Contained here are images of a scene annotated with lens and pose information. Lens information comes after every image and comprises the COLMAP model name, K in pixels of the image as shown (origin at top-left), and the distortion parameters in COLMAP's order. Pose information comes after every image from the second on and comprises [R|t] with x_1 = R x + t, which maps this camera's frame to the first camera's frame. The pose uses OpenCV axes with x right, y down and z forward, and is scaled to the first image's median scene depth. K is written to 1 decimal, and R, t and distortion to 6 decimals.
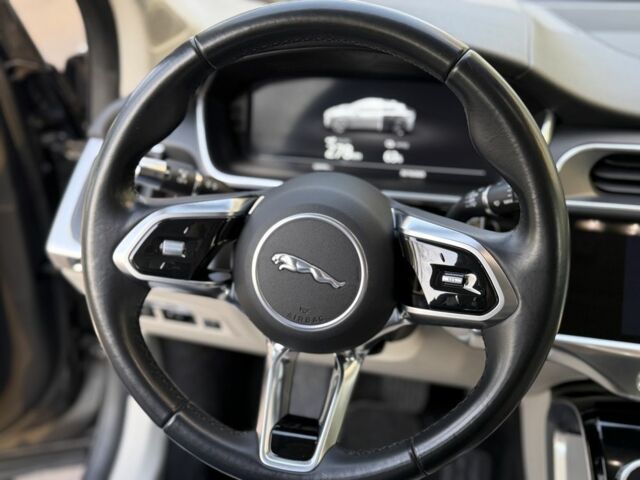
lens RADIAL K [[705.5, 0, 321.2], [0, 705.5, 240.2], [0, 0, 1]] dist [-0.000580, 0.000000]
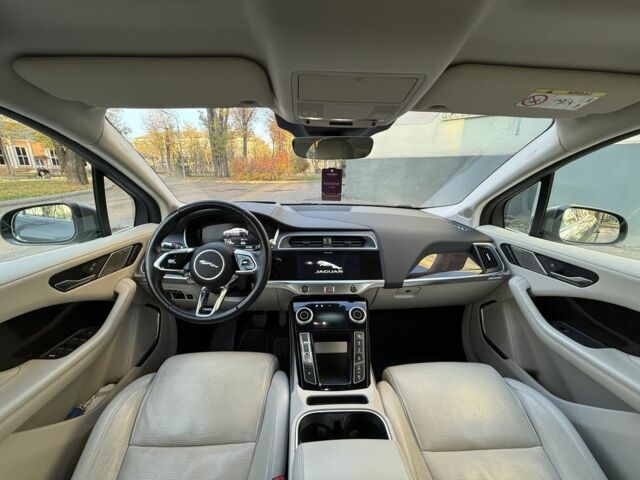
lens RADIAL K [[256.3, 0, 318.1], [0, 256.3, 239.1], [0, 0, 1]] dist [0.000188, 0.000515]
pose [[0.965231, -0.039128, 0.258453, 0.199763], [0.093909, 0.974631, -0.203163, 0.249319], [-0.243947, 0.220370, 0.944419, -0.527278]]
